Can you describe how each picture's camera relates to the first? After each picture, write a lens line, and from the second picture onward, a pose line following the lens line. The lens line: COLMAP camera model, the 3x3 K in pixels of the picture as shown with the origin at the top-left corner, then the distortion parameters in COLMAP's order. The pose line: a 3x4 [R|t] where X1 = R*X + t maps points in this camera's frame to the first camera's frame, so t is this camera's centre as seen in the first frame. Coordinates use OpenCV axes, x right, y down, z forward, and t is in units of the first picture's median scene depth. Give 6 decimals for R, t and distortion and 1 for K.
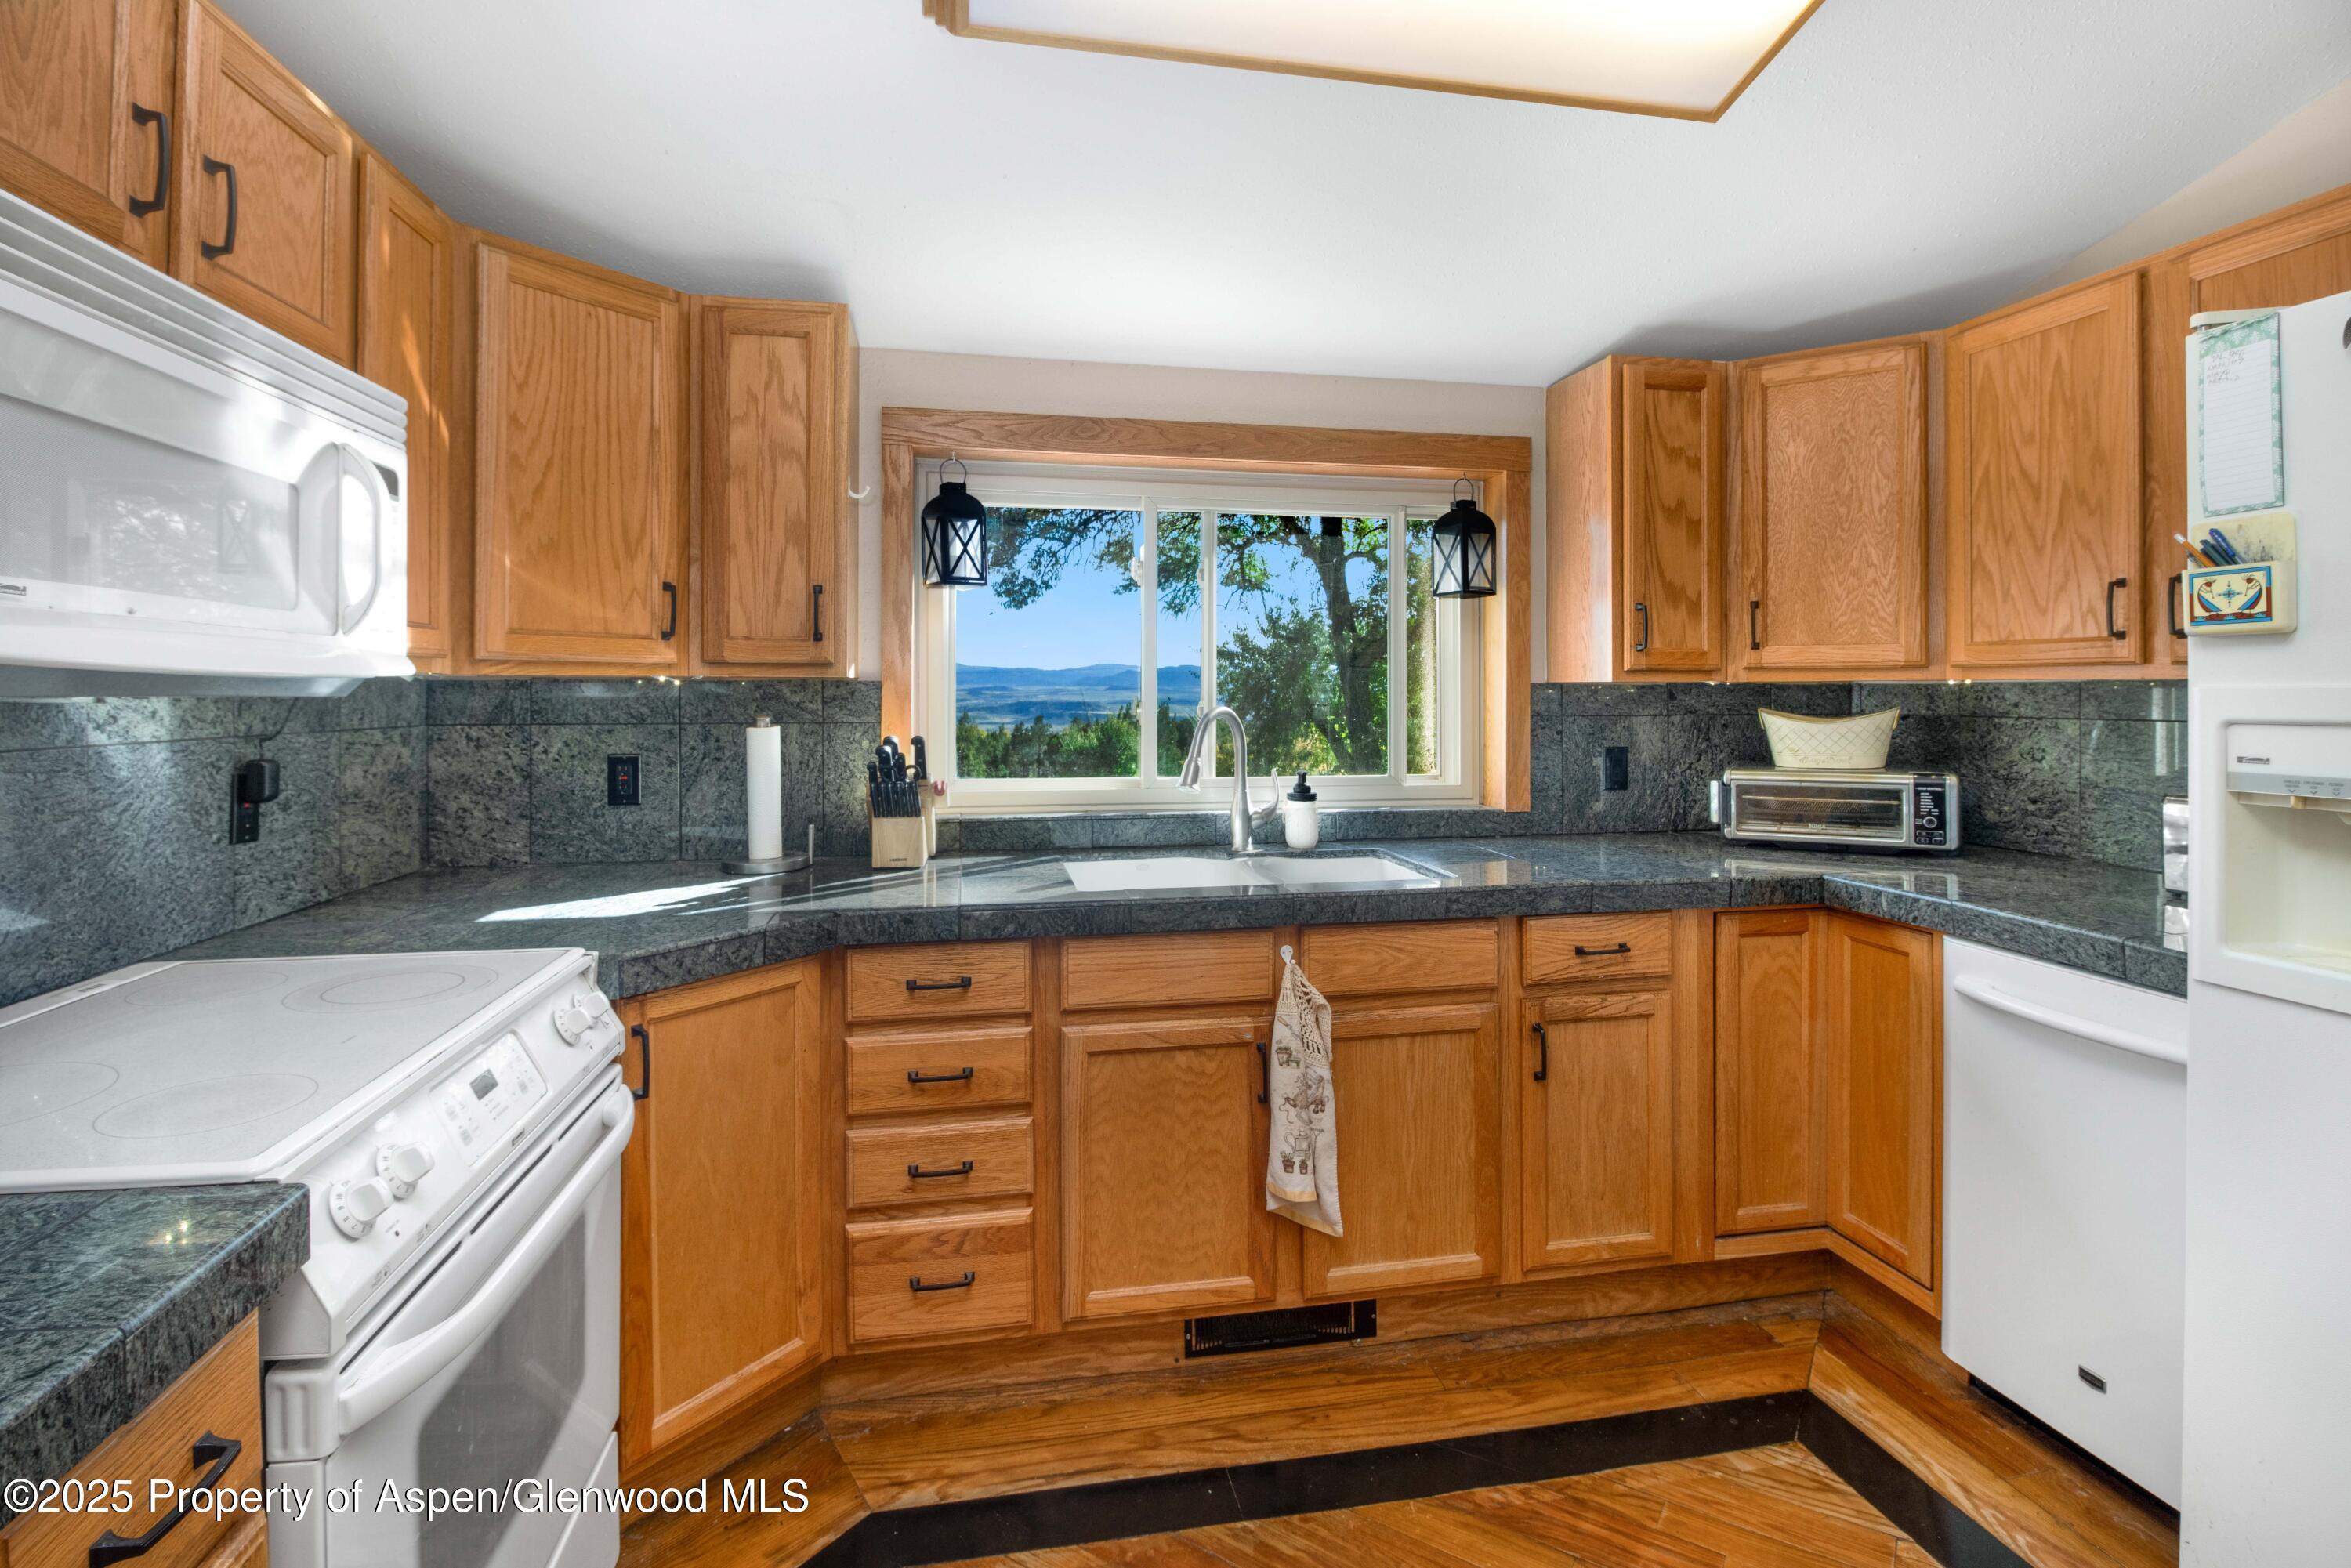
lens RADIAL K [[1118.8, 0, 1180.9], [0, 1118.8, 682.9], [0, 0, 1]] dist [-0.030123, -0.000407]
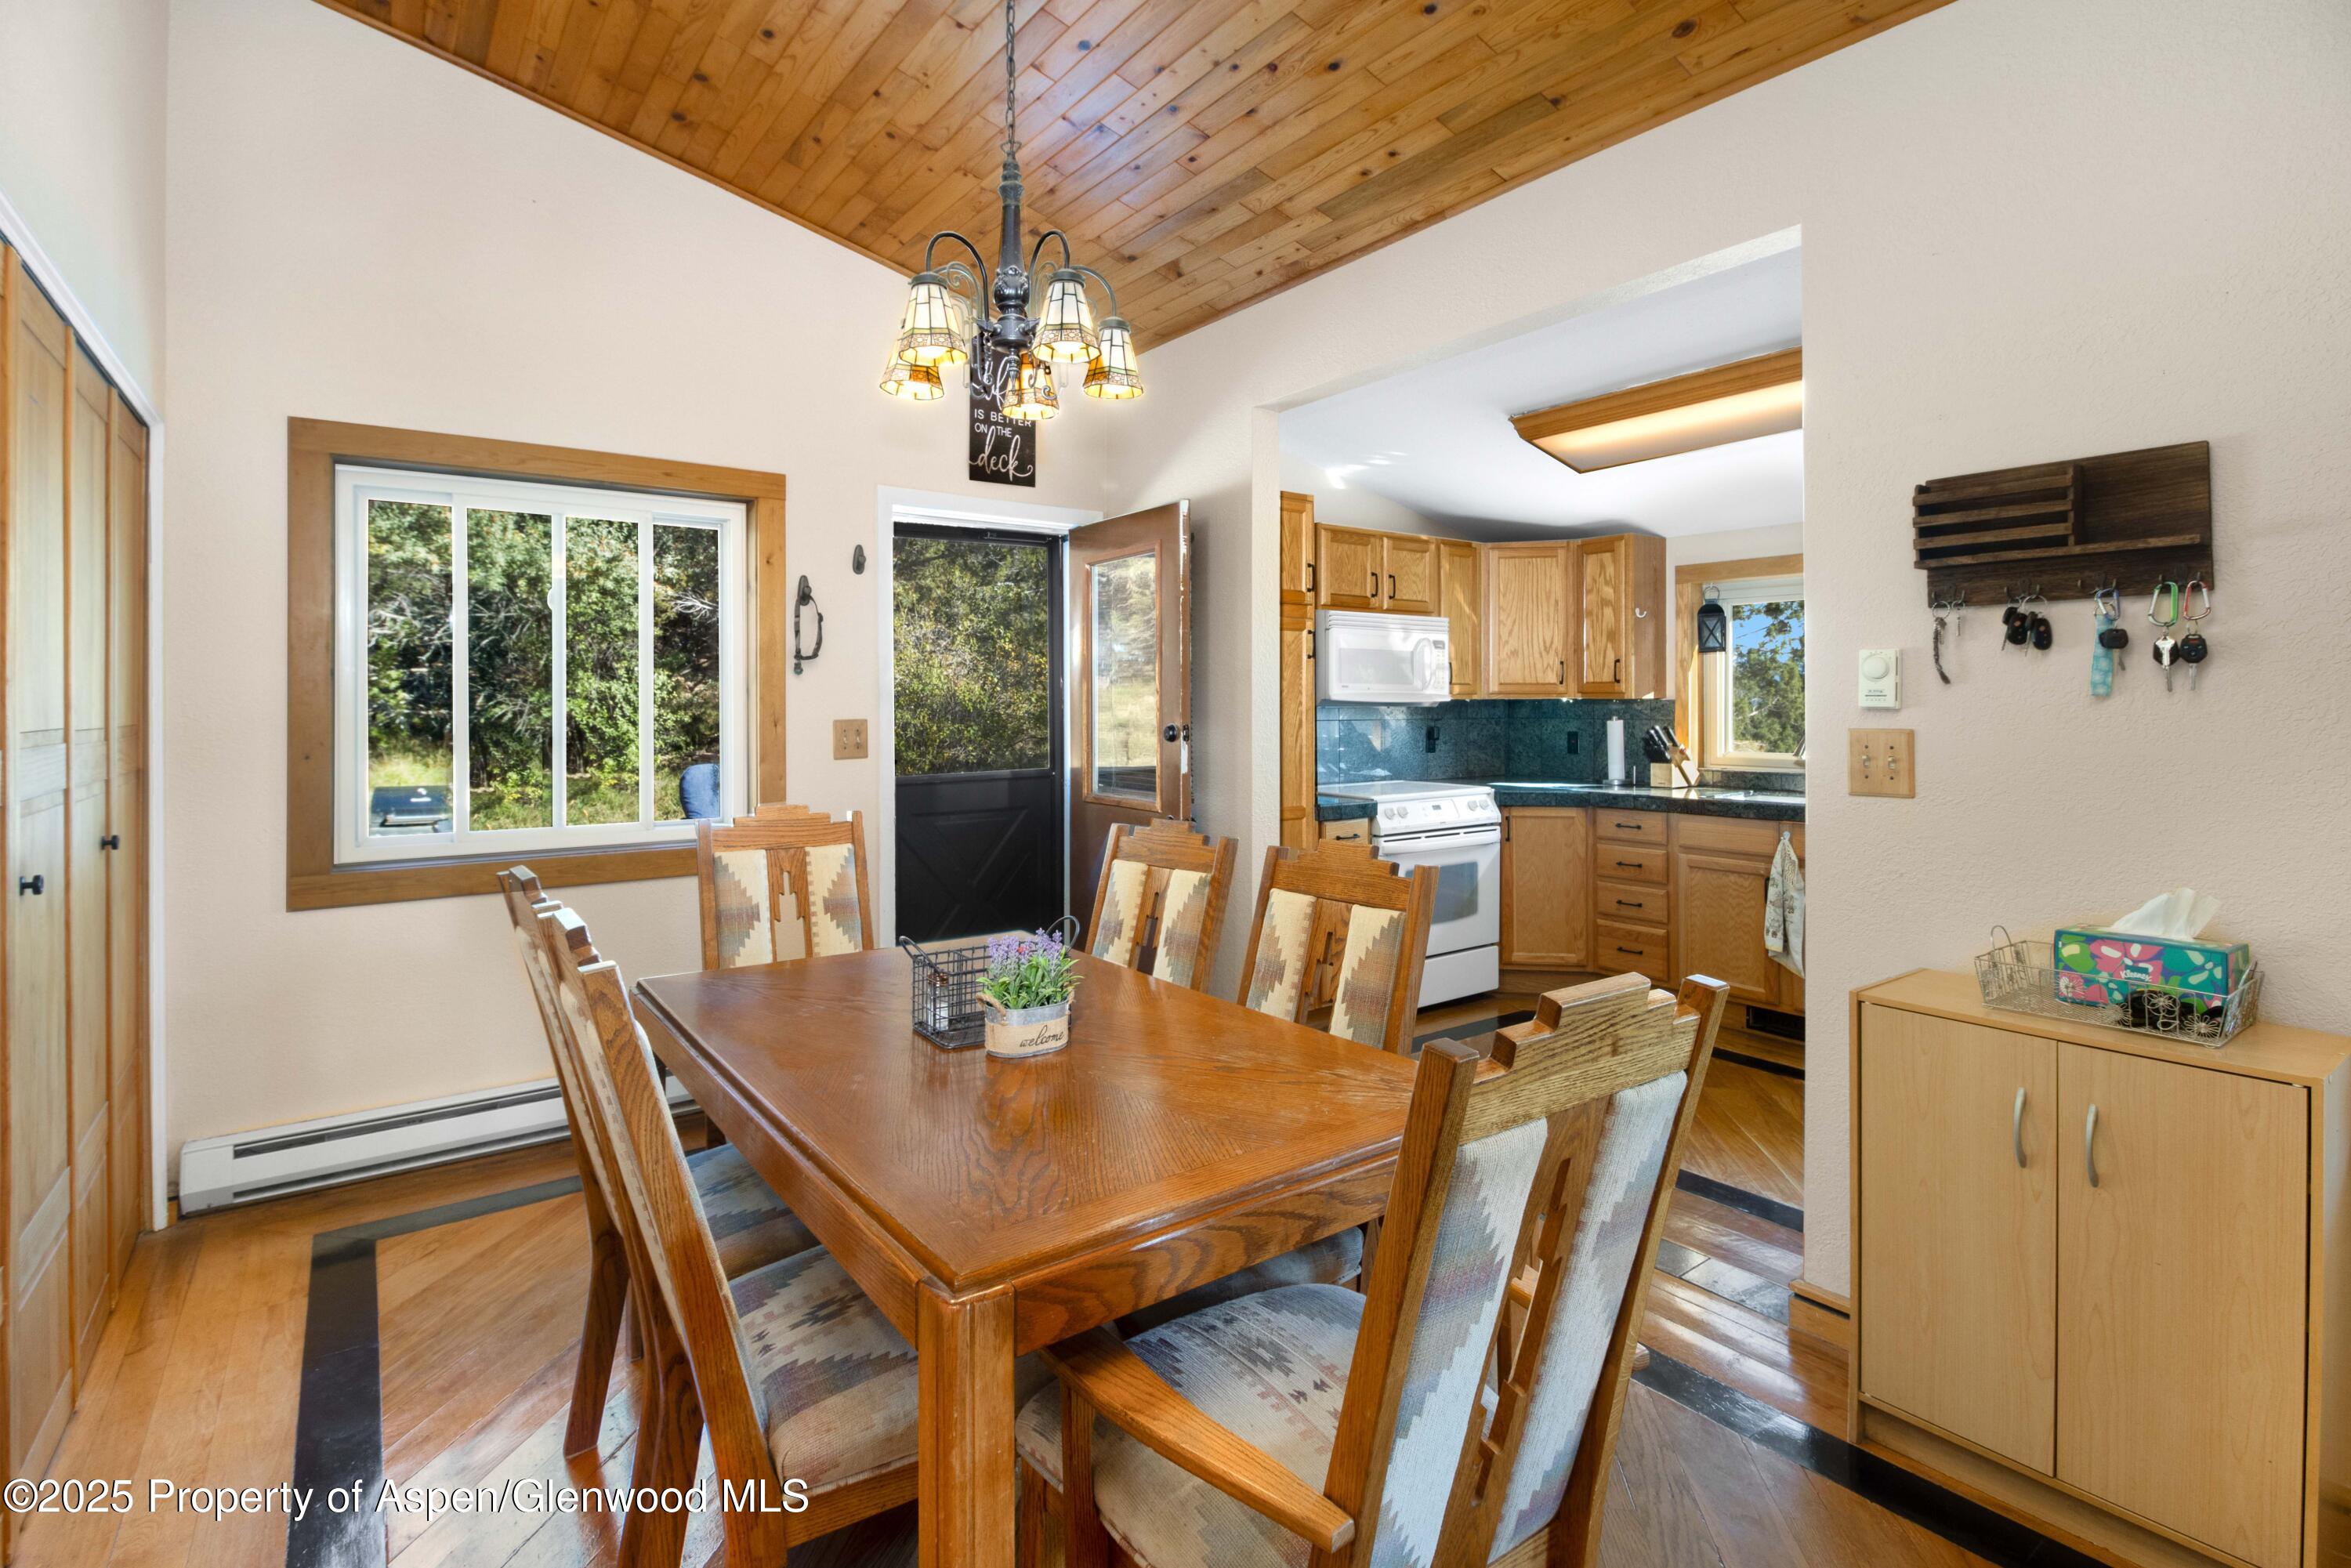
lens RADIAL K [[1118.8, 0, 1174.1], [0, 1118.8, 701.8], [0, 0, 1]] dist [-0.030123, -0.000407]
pose [[0.423843, 0.002972, -0.905731, 1.513322], [0.005766, 0.999965, 0.005980, -0.020355], [0.905717, -0.007757, 0.423811, -0.895337]]
